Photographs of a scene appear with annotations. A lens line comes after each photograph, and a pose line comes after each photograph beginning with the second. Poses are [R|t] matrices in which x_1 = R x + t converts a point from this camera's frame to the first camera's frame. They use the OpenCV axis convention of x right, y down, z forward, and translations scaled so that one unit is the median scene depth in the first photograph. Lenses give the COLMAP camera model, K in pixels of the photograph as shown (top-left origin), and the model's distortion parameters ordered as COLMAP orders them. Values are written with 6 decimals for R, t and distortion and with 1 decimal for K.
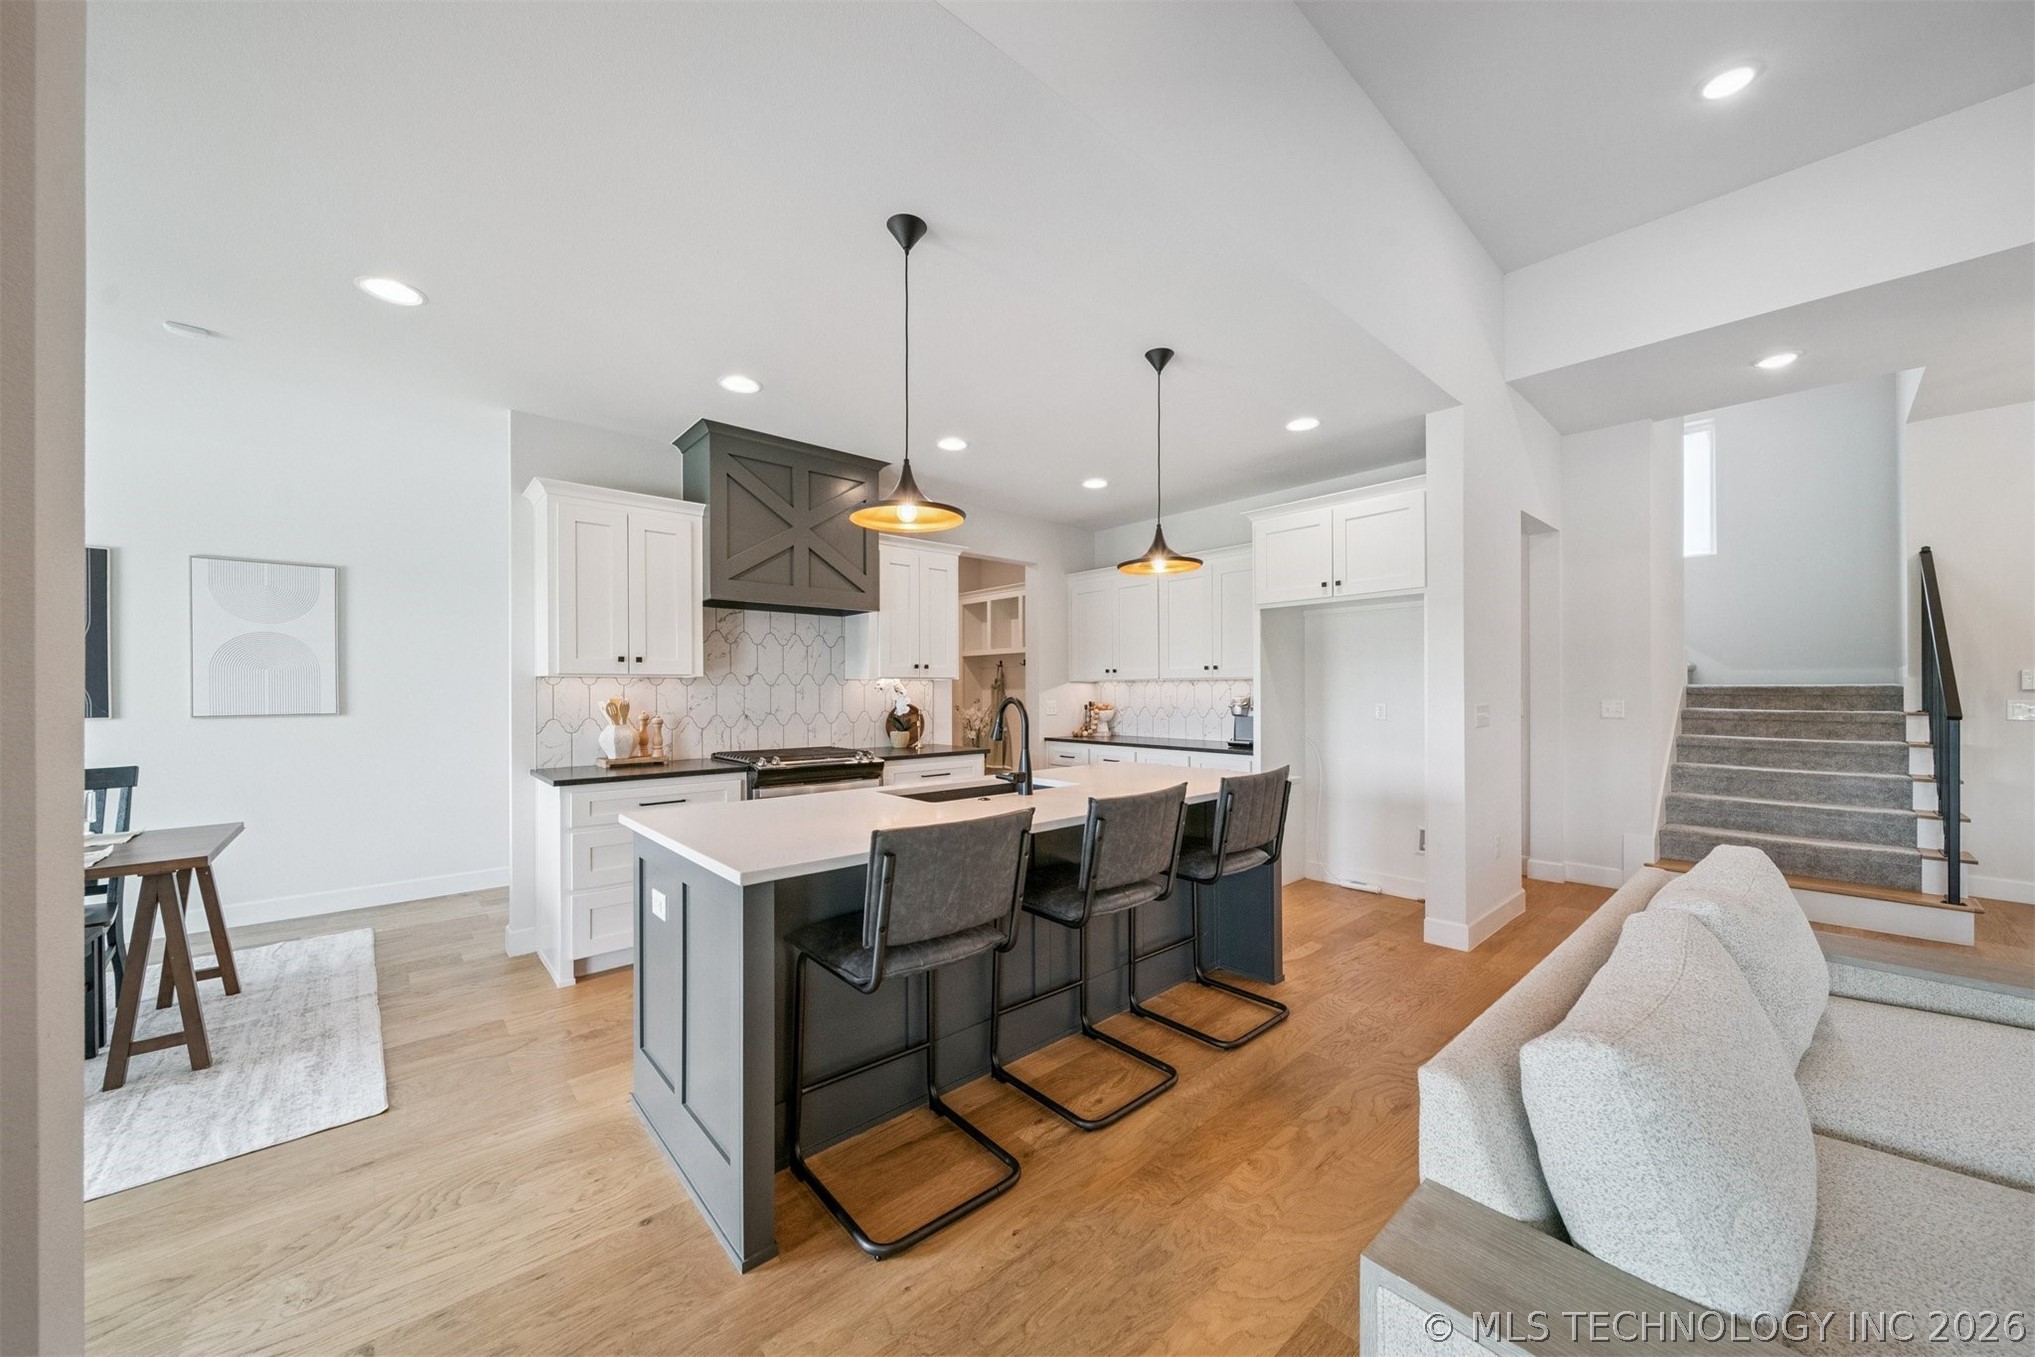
lens RADIAL K [[729.6, 0, 1006.7], [0, 729.6, 684.7], [0, 0, 1]] dist [-0.000978, -0.000025]
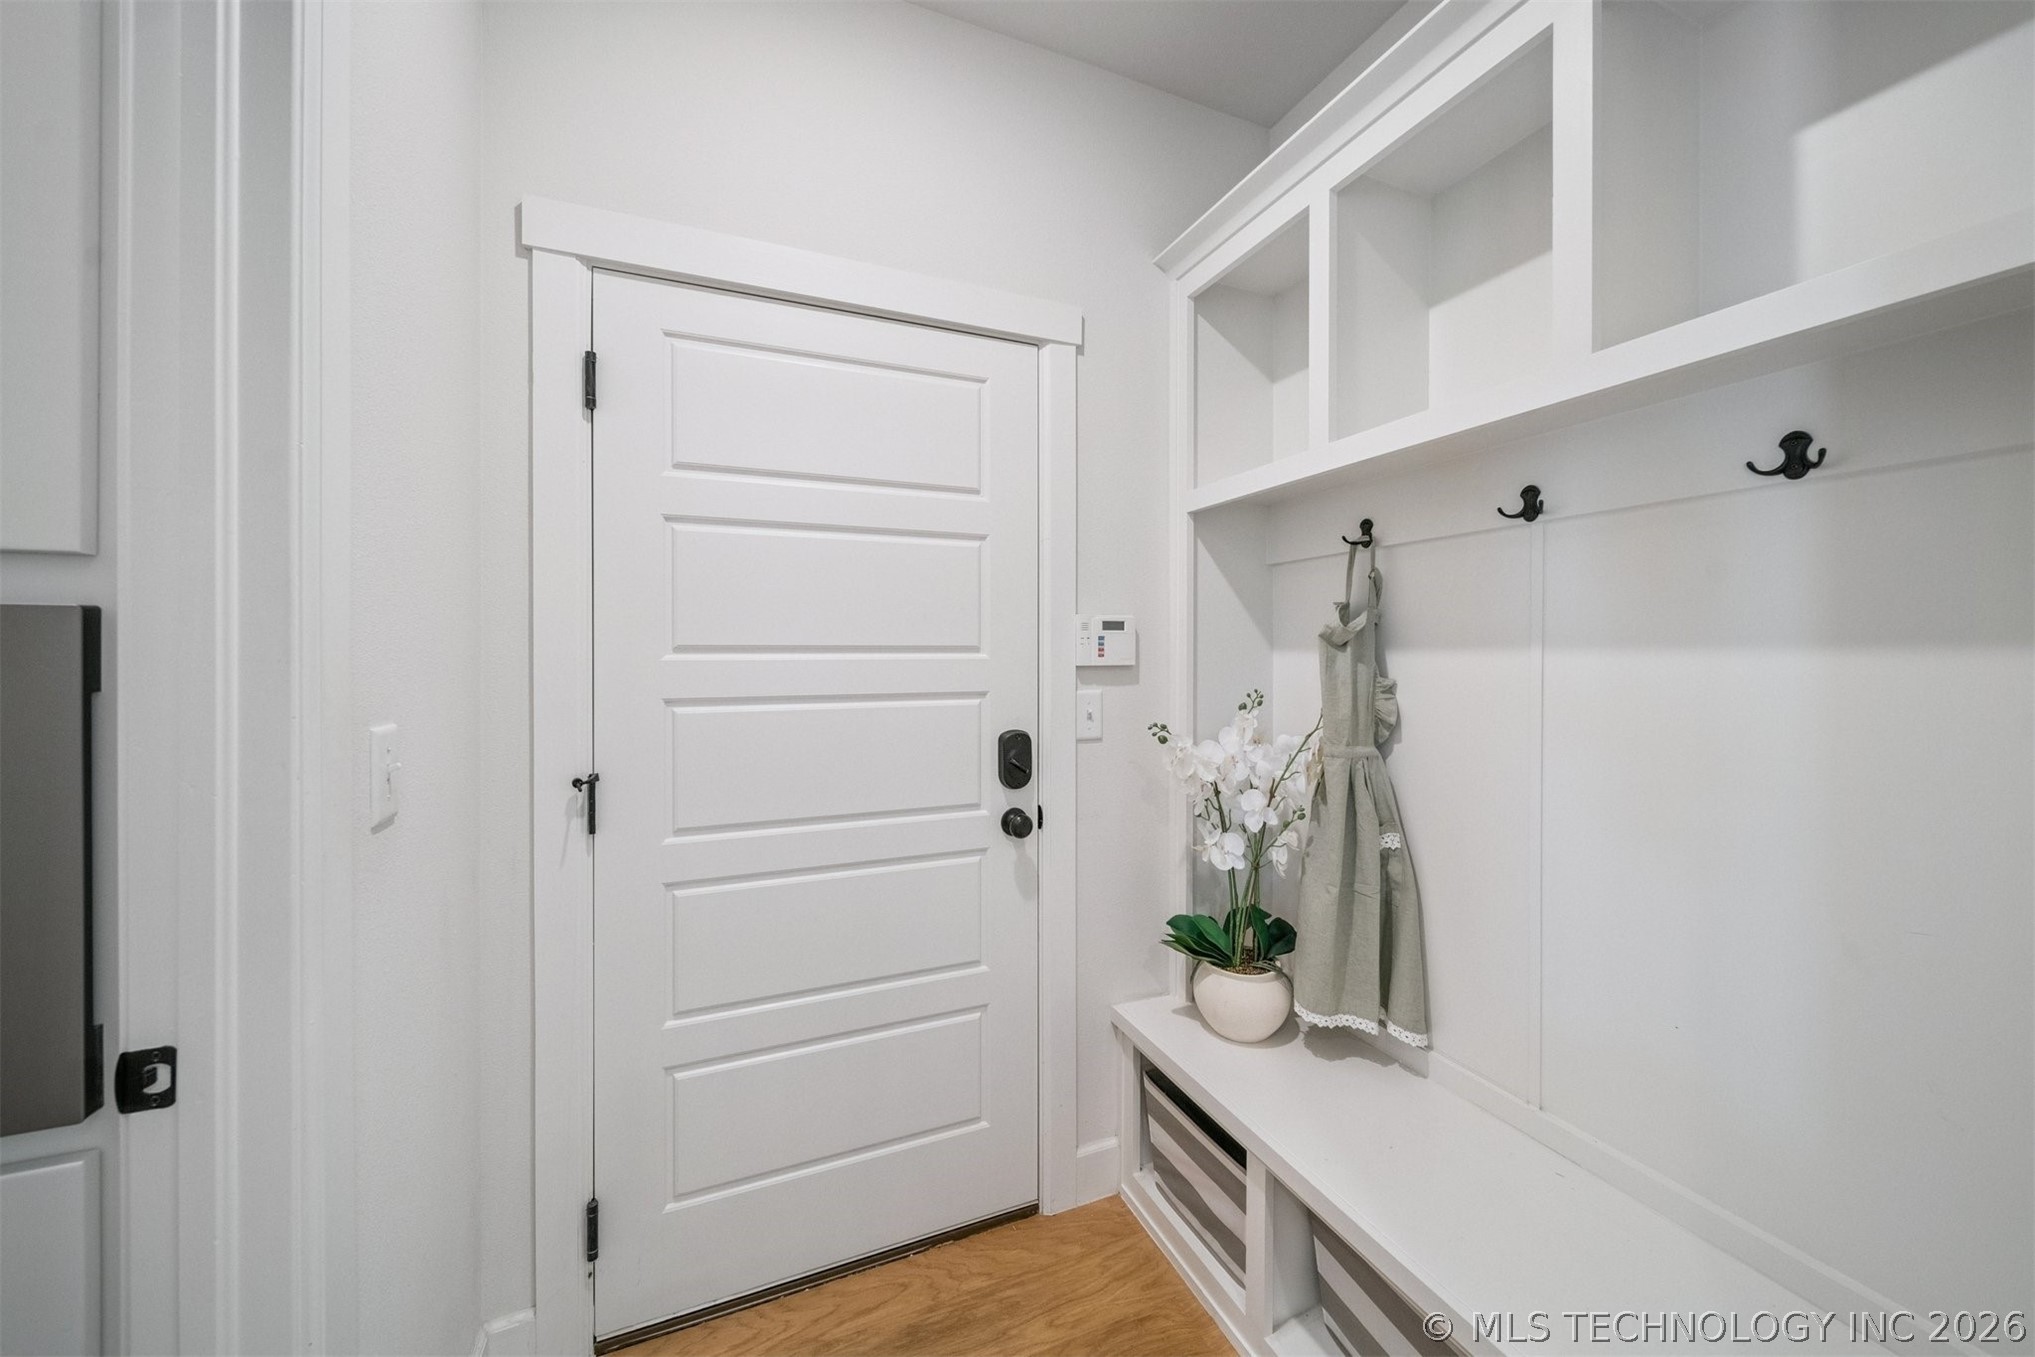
lens RADIAL K [[729.6, 0, 1019.9], [0, 729.6, 643.4], [0, 0, 1]] dist [-0.000978, -0.000025]
pose [[0.948522, 0.006286, -0.316649, -0.053326], [-0.007495, 0.999969, -0.002600, 0.008033], [0.316623, 0.004840, 0.948539, 1.097610]]
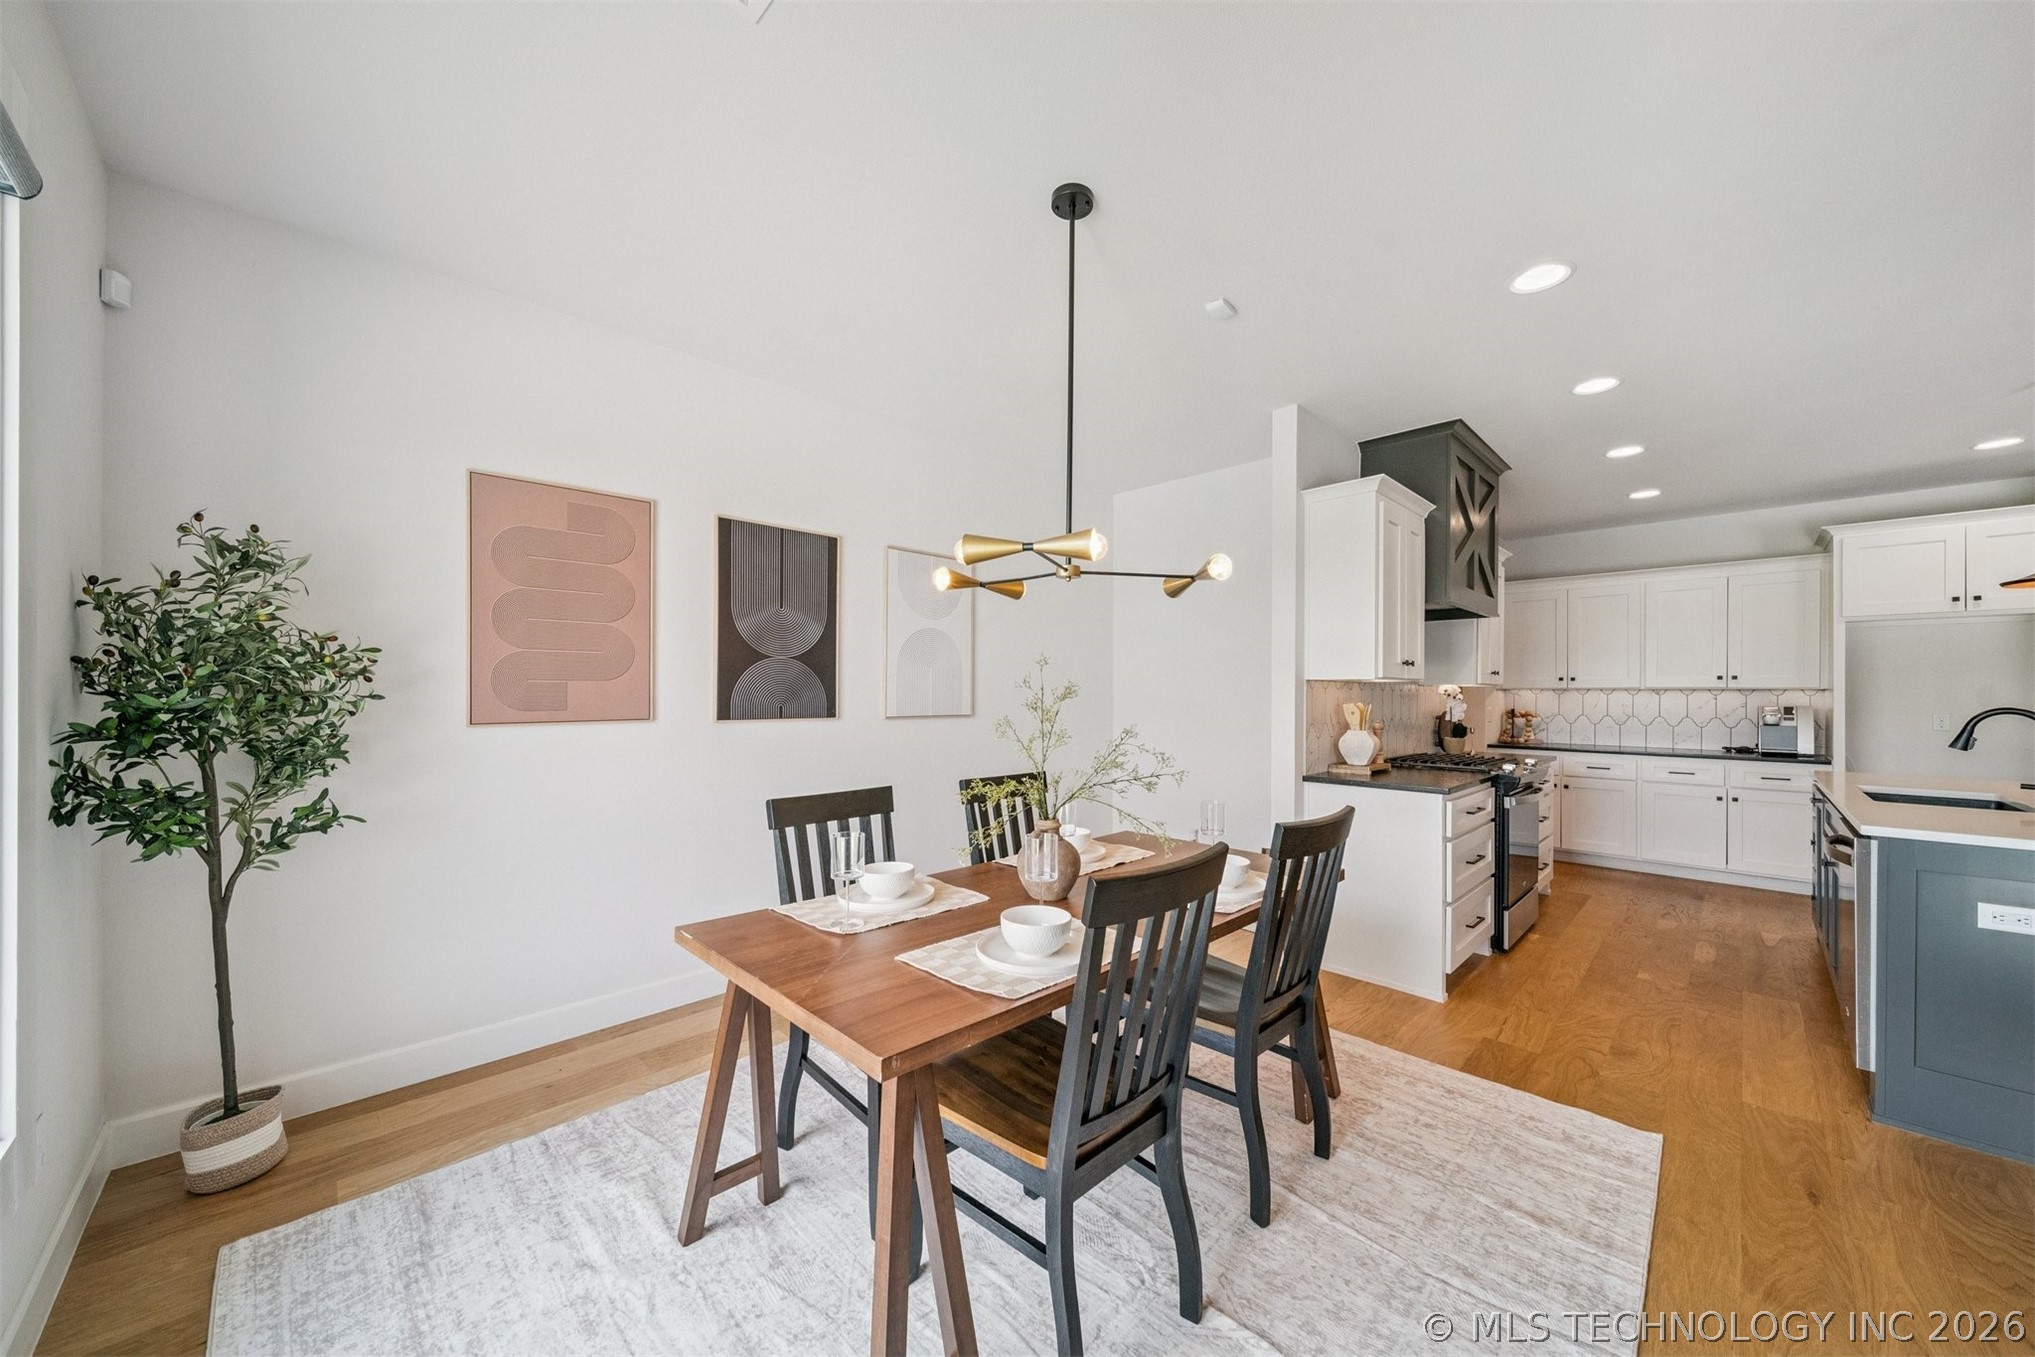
lens RADIAL K [[729.6, 0, 1025.9], [0, 729.6, 687.2], [0, 0, 1]] dist [-0.000978, -0.000025]
pose [[0.998194, 0.012309, 0.058806, -0.952321], [-0.012218, 0.999924, -0.001907, 0.004875], [-0.058825, 0.001186, 0.998268, 0.051443]]
